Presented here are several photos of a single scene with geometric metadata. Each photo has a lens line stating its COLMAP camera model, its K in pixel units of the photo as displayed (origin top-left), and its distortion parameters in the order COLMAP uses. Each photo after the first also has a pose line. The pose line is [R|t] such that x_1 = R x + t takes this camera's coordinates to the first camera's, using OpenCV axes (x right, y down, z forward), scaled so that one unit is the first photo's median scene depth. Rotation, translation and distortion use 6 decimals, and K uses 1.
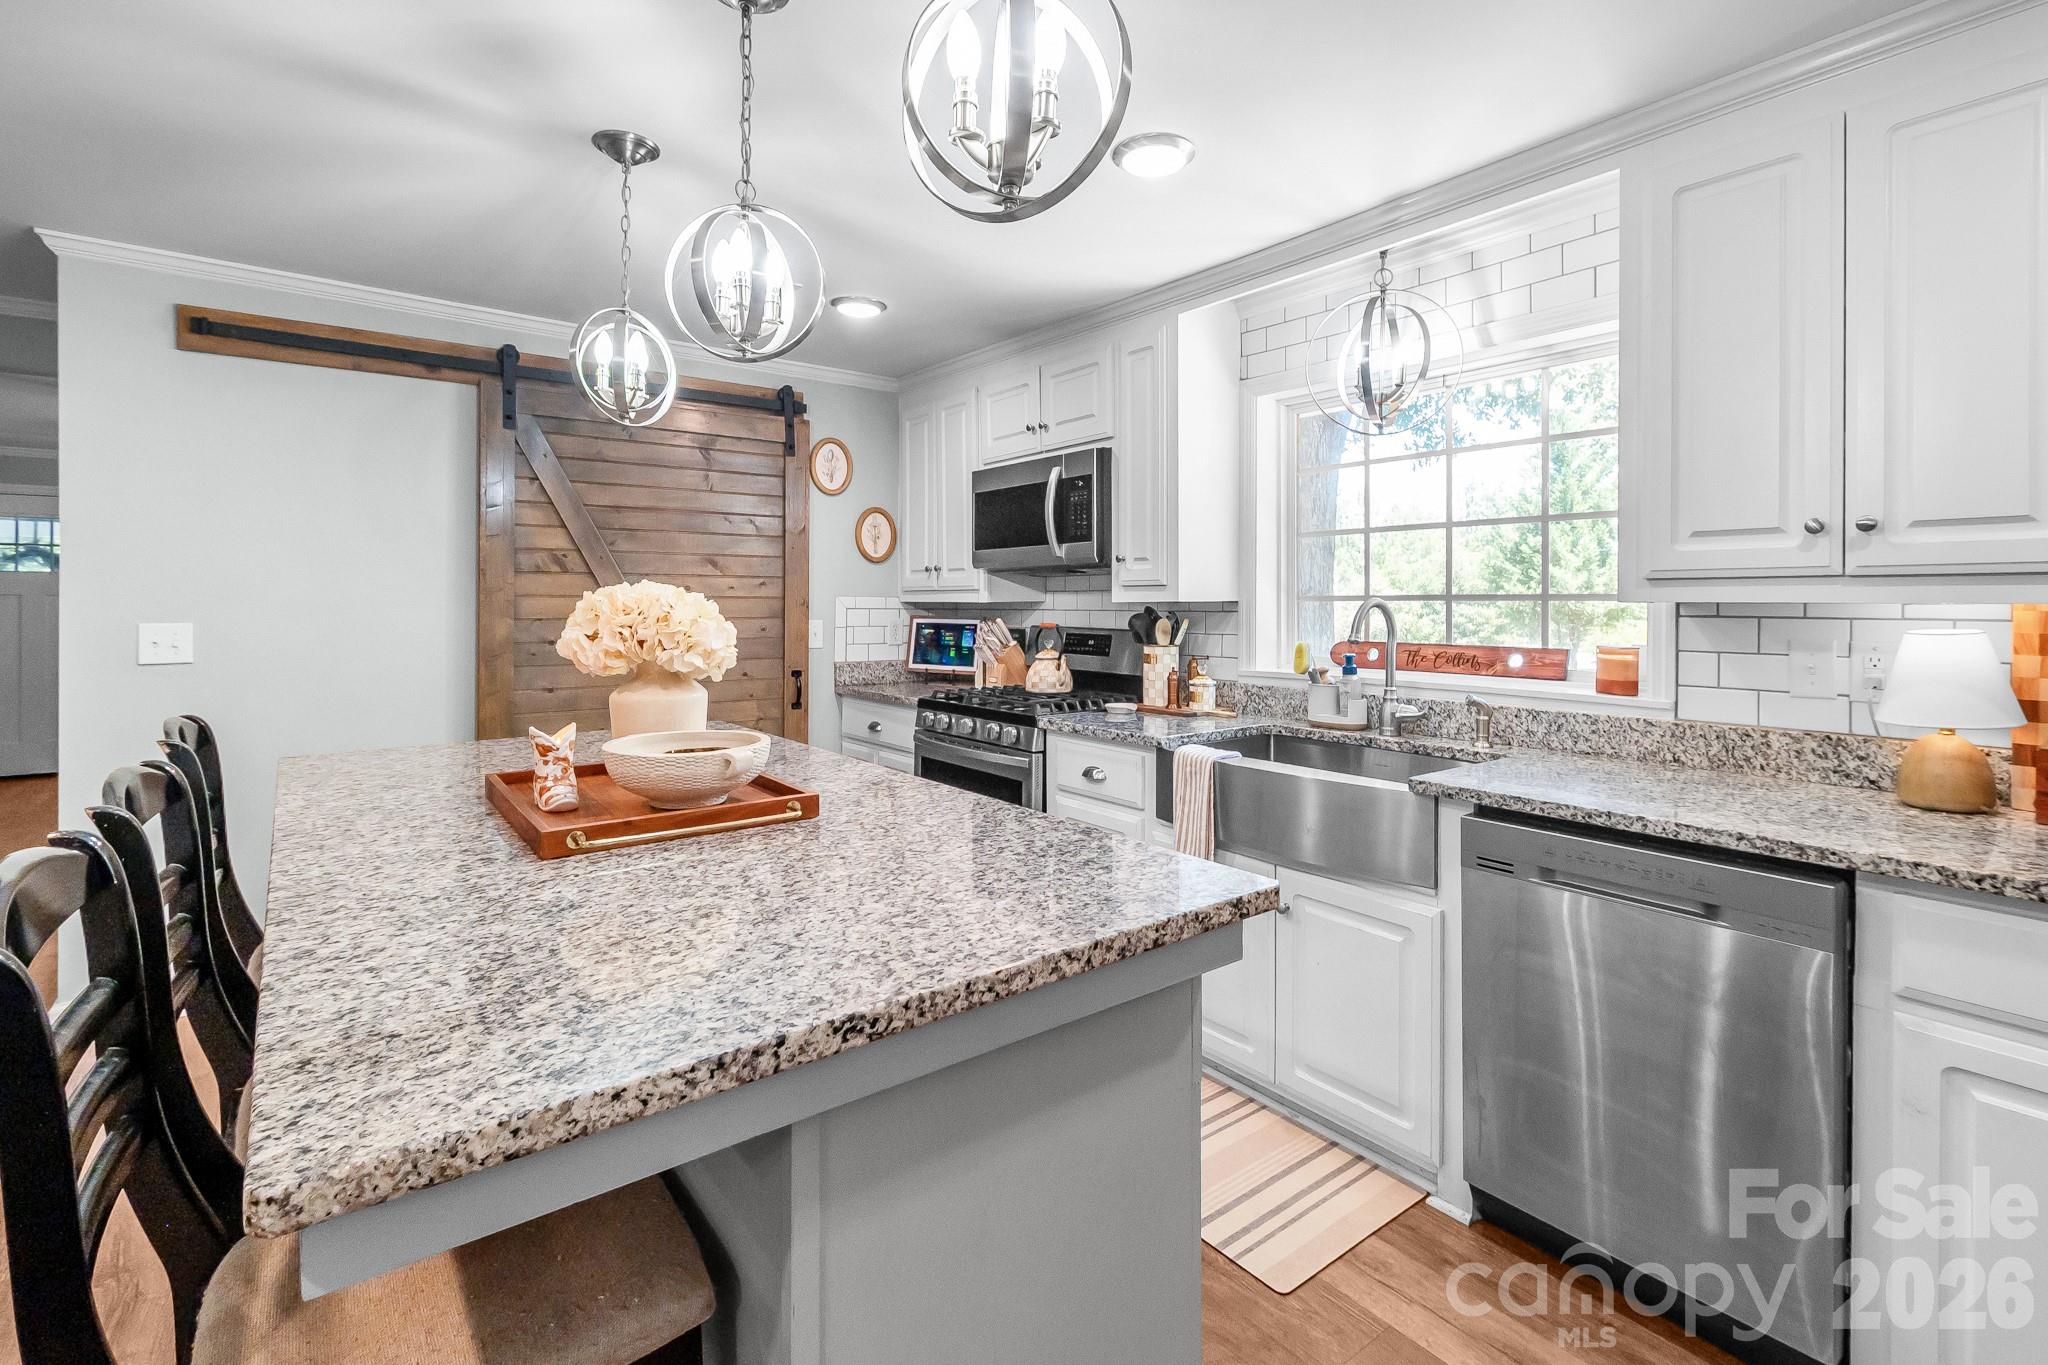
lens RADIAL K [[950.1, 0, 1024.4], [0, 950.1, 609.5], [0, 0, 1]] dist [0.003749, -0.000255]
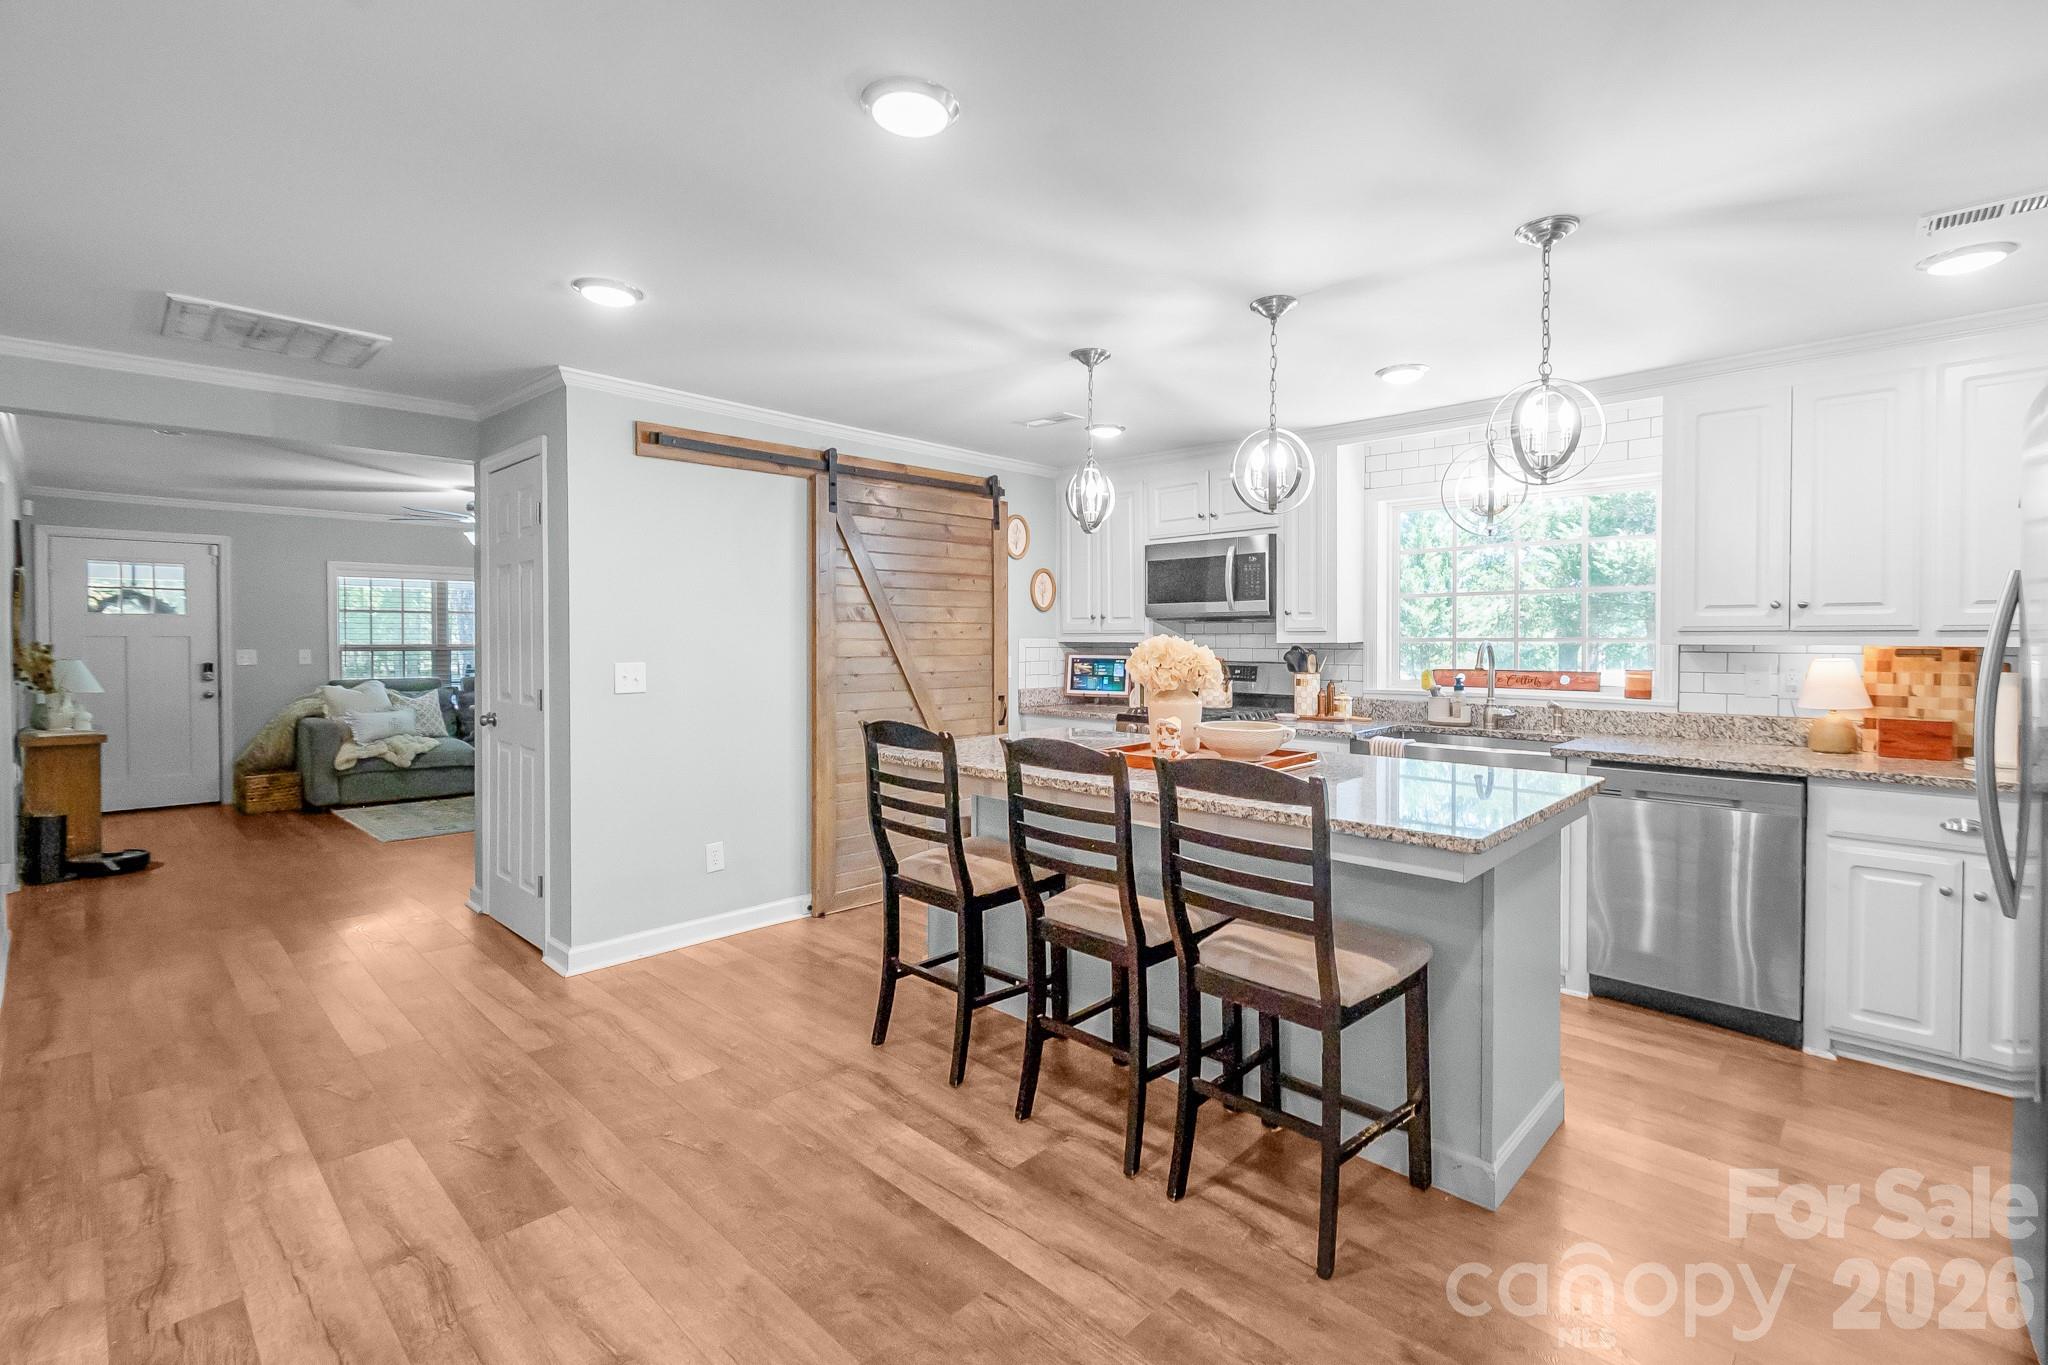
lens RADIAL K [[934.0, 0, 1026.5], [0, 934.0, 654.5], [0, 0, 1]] dist [-0.001623, 0.000311]
pose [[0.989142, -0.005545, 0.146858, -0.495218], [0.003797, 0.999919, 0.012180, -0.008943], [-0.146913, -0.011490, 0.989083, -0.333751]]
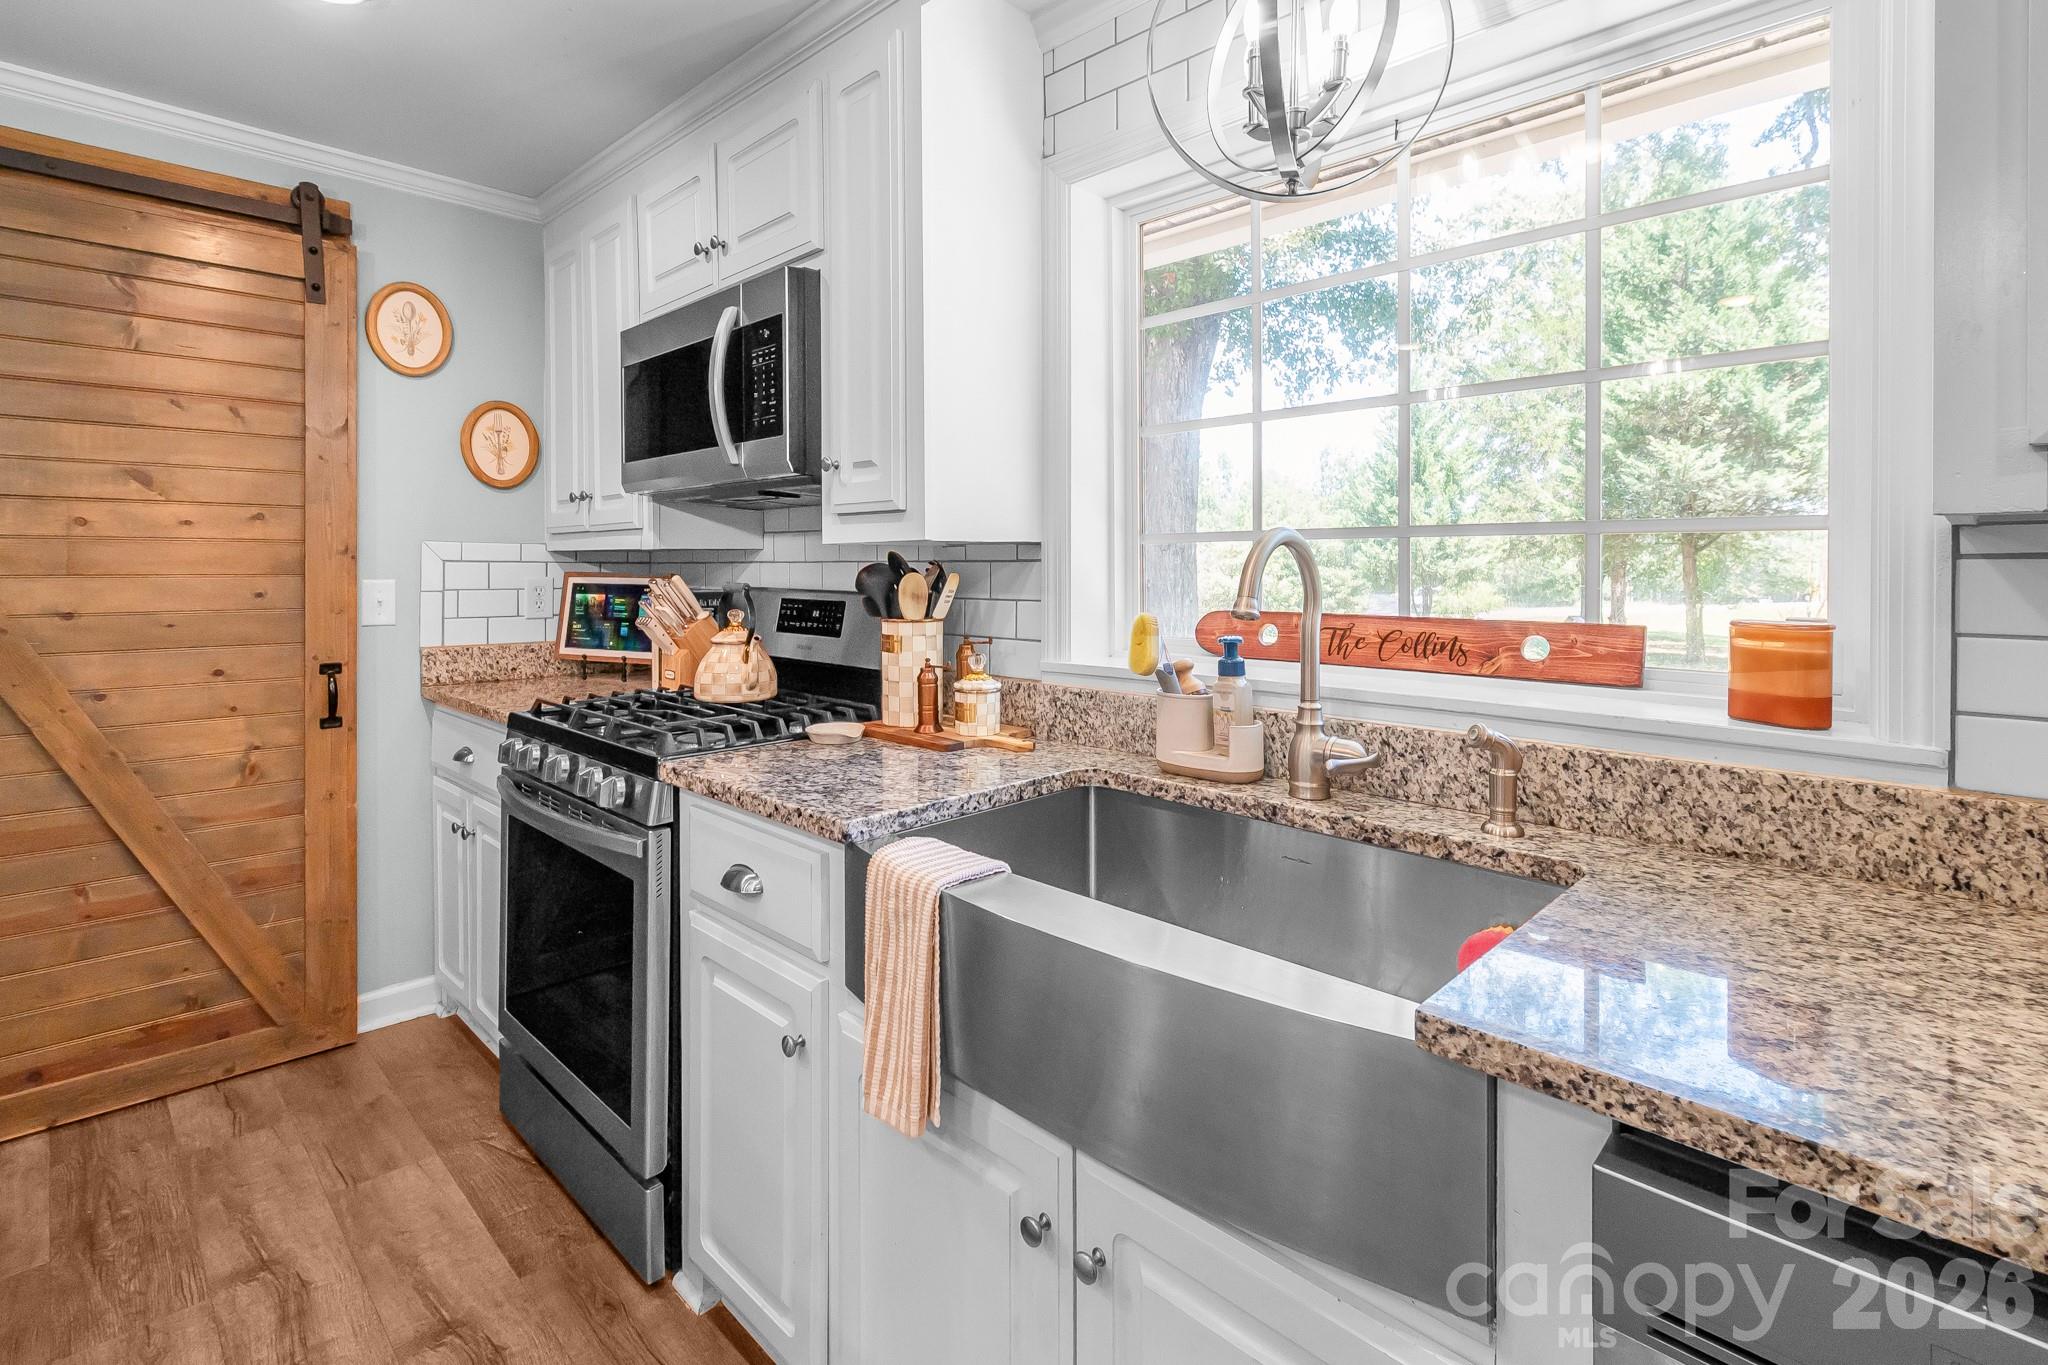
lens RADIAL K [[966.4, 0, 1028.9], [0, 966.4, 566.7], [0, 0, 1]] dist [-0.001034, 0.000030]
pose [[0.989678, -0.000706, 0.143310, 0.134873], [0.001554, 0.999982, -0.005803, 0.009556], [-0.143303, 0.005965, 0.989661, 0.425220]]
